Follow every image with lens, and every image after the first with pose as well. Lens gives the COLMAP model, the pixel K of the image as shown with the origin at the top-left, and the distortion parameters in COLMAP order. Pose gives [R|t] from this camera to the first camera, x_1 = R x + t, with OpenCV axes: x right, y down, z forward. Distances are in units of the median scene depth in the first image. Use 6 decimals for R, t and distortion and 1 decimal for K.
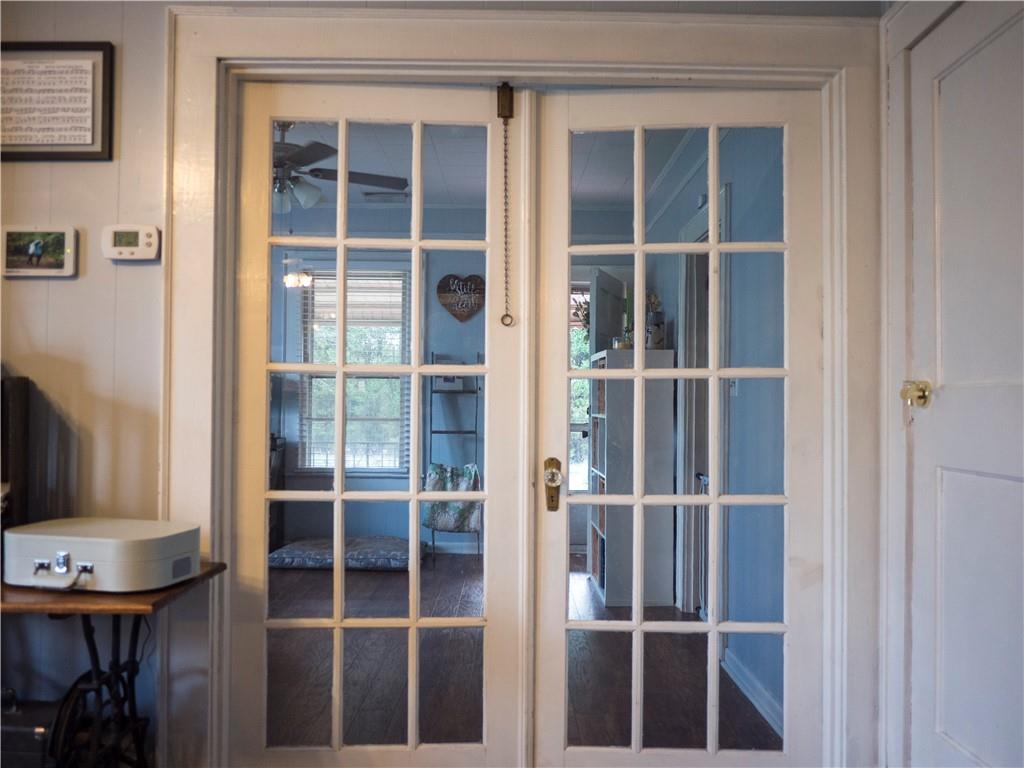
lens RADIAL K [[854.1, 0, 554.0], [0, 854.1, 407.7], [0, 0, 1]] dist [-0.030835, 0.004551]
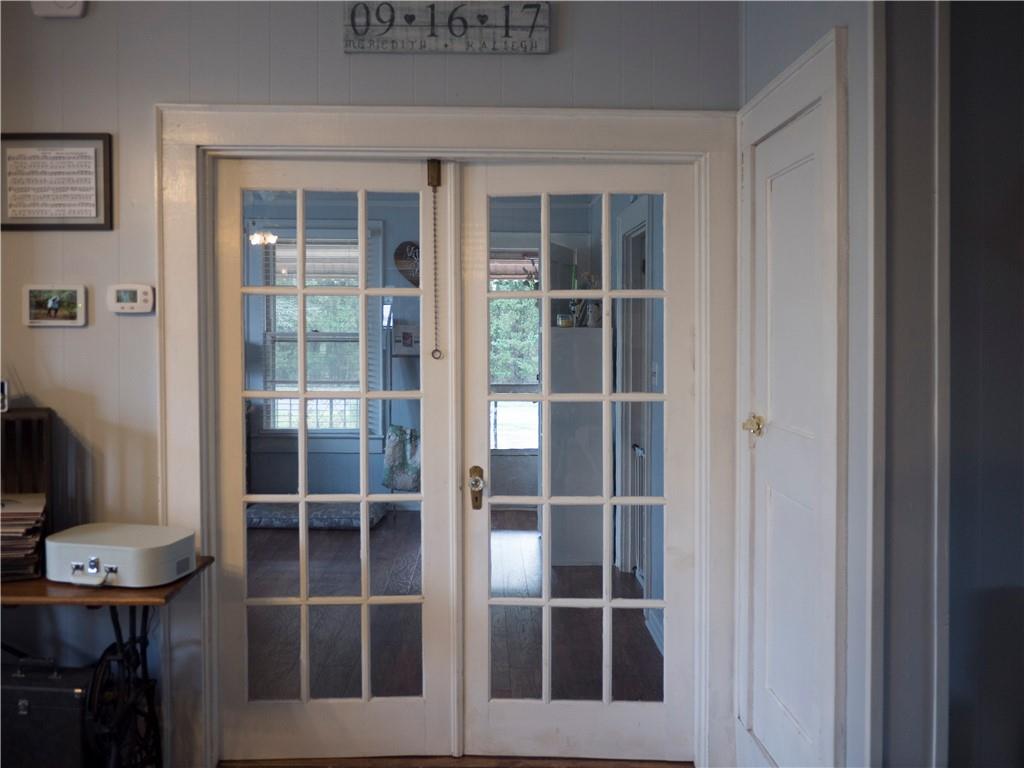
lens RADIAL K [[867.3, 0, 512.0], [0, 867.3, 384.0], [0, 0, 1]] dist [-0.038069, 0.016618]
pose [[0.999921, -0.008861, -0.008932, 0.064806], [0.009191, 0.999251, 0.037596, -0.111373], [0.008592, -0.037675, 0.999253, -0.249476]]
